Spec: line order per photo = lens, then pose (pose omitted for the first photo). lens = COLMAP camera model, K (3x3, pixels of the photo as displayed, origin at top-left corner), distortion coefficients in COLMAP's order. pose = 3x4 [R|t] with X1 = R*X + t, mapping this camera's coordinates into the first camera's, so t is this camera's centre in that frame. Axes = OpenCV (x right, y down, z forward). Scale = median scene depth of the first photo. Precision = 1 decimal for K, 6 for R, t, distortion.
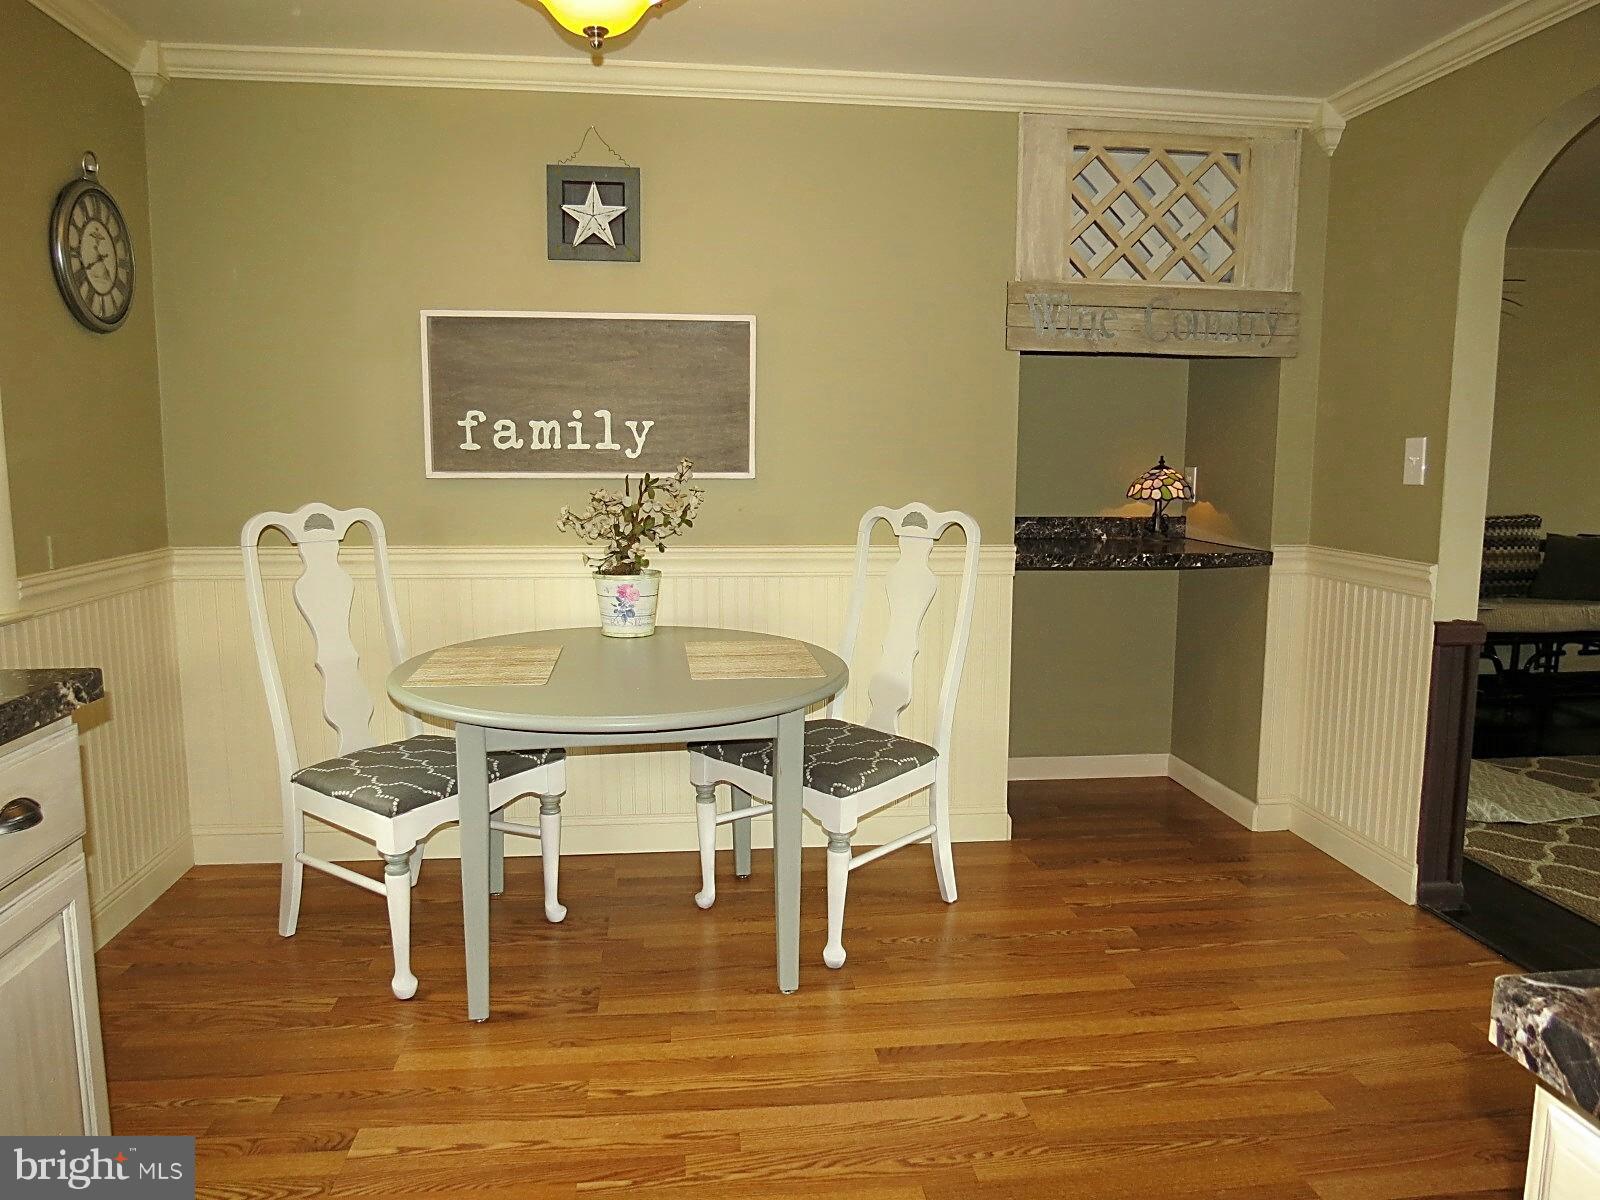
lens RADIAL K [[1139.9, 0, 798.6], [0, 1139.9, 600.6], [0, 0, 1]] dist [-0.022236, 0.002300]
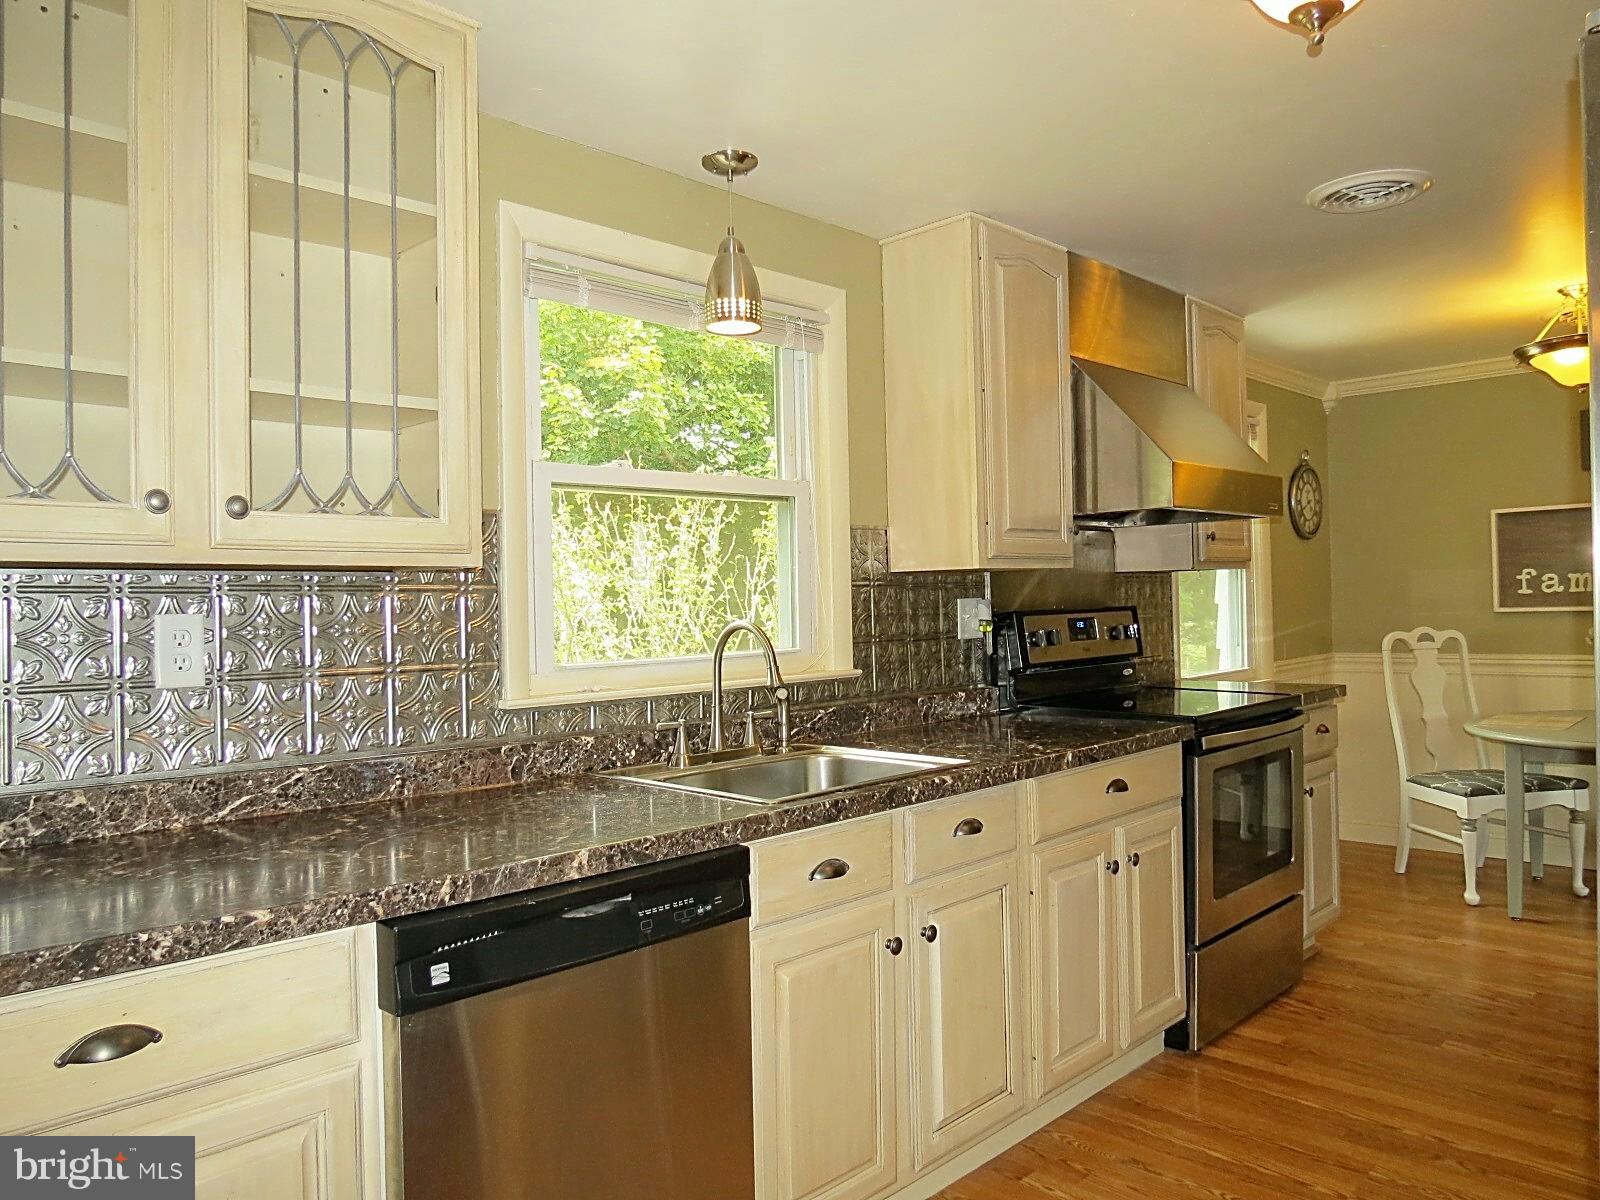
lens RADIAL K [[1107.3, 0, 798.8], [0, 1107.3, 593.8], [0, 0, 1]] dist [-0.058385, 0.024827]
pose [[0.614189, -0.034767, -0.788393, 0.277722], [-0.070100, 0.992676, -0.098387, 0.086204], [0.786039, 0.115695, 0.607253, -0.705926]]
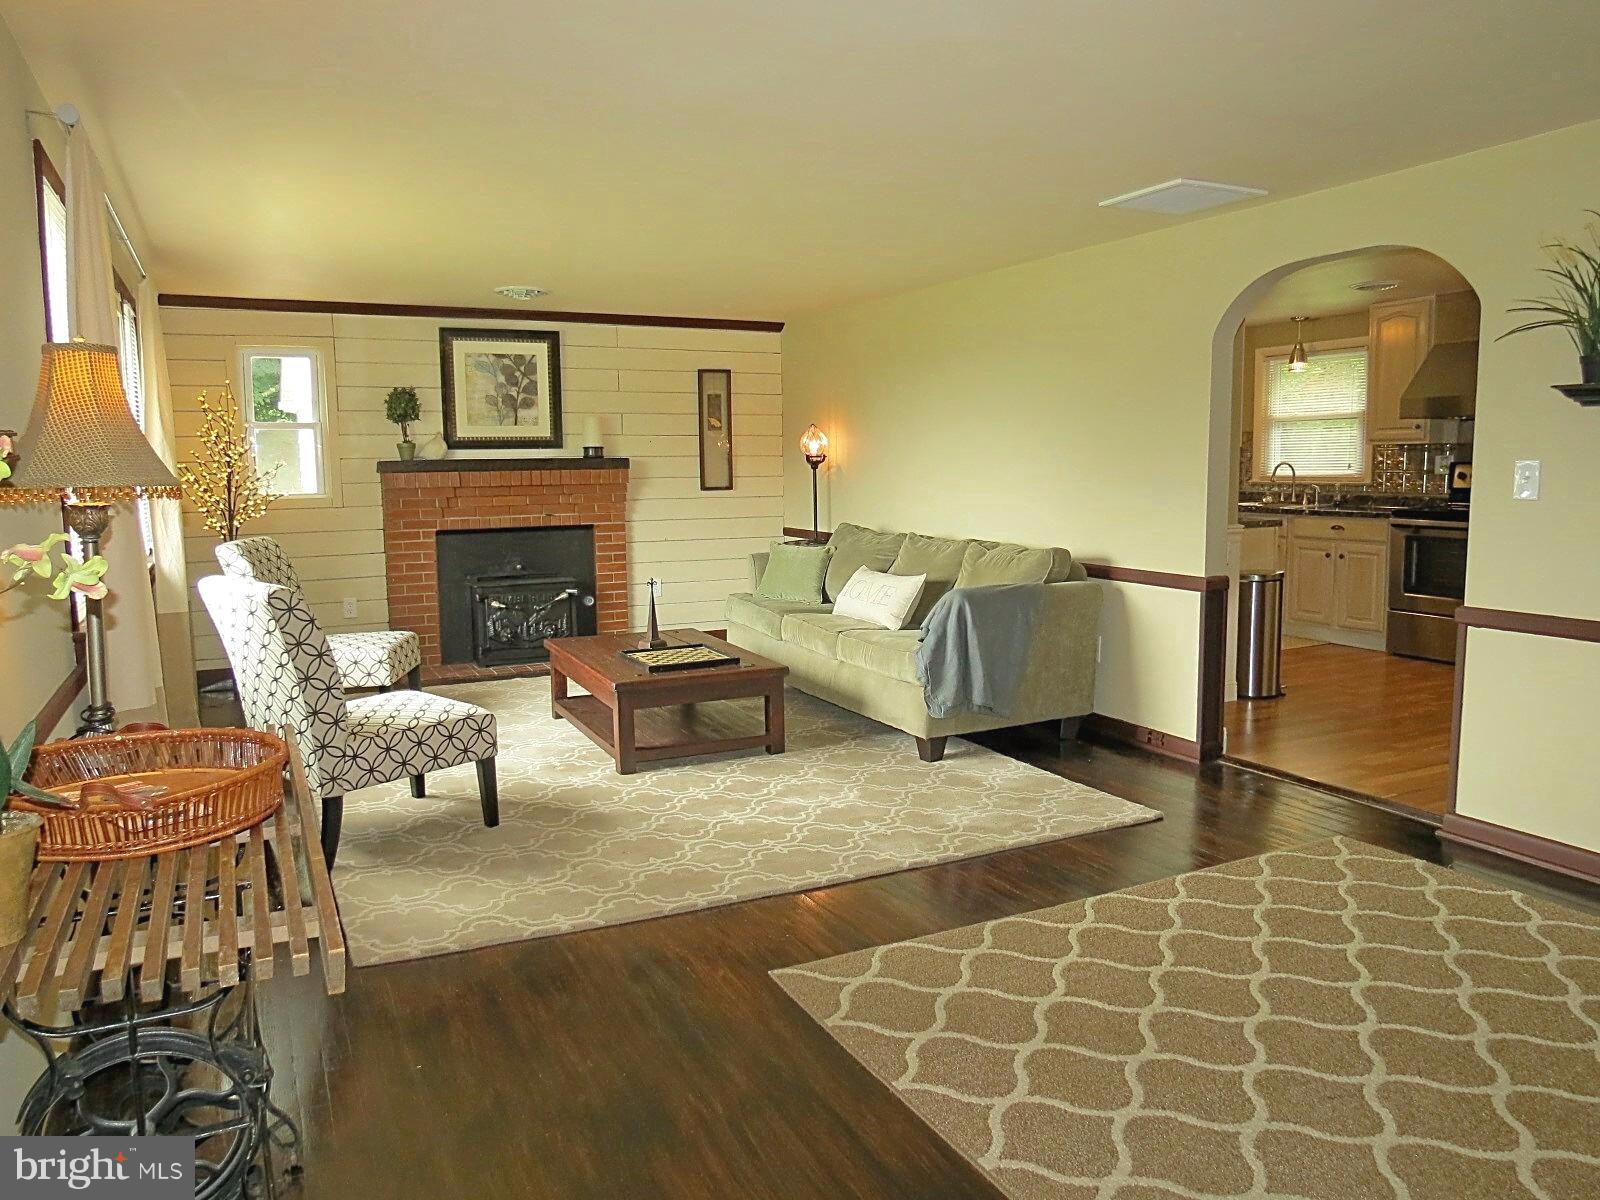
lens RADIAL K [[1139.9, 0, 798.6], [0, 1139.9, 600.6], [0, 0, 1]] dist [-0.022236, 0.002300]
pose [[-0.941334, 0.048410, -0.333988, 1.567017], [-0.034204, 0.970876, 0.237127, -0.231869], [0.335740, 0.234640, -0.912263, 1.745618]]
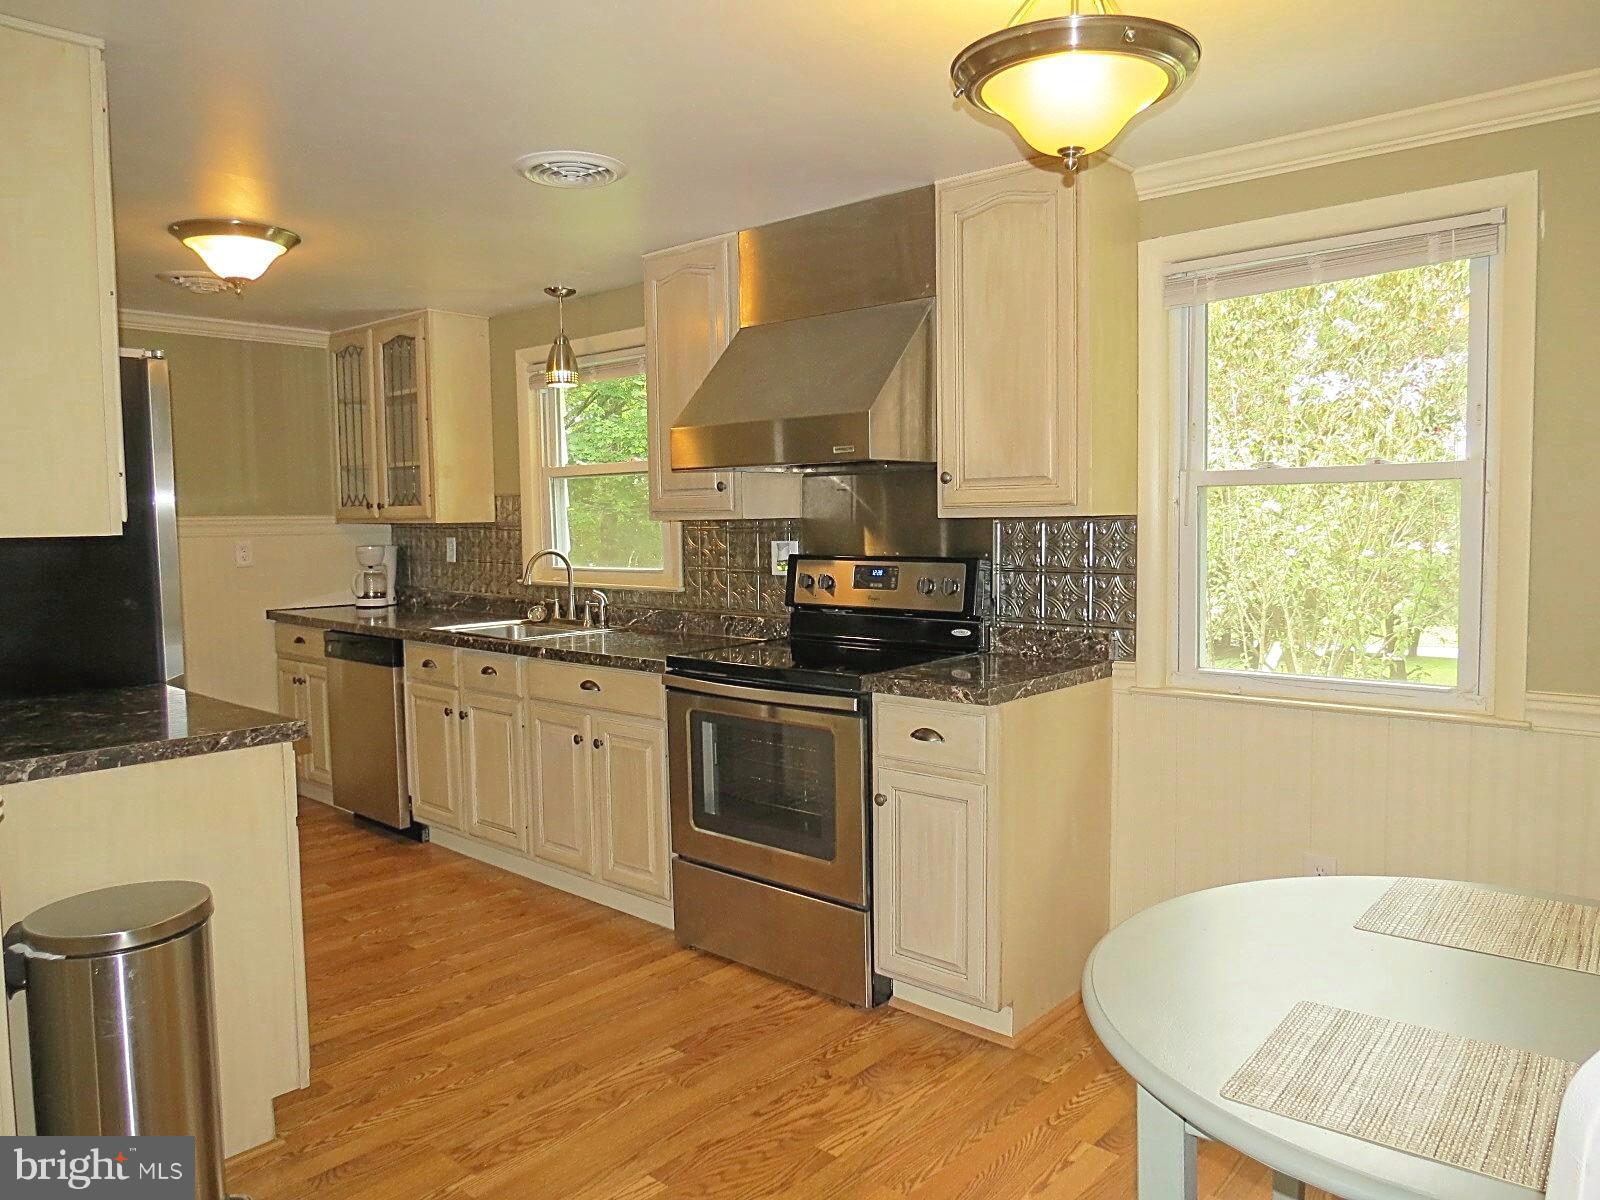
lens RADIAL K [[1139.9, 0, 798.6], [0, 1139.9, 600.6], [0, 0, 1]] dist [-0.022236, 0.002300]
pose [[-0.747391, 0.054038, -0.662183, 0.377644], [-0.078946, 0.982402, 0.169274, -0.167945], [0.659677, 0.178790, -0.729973, 0.960943]]
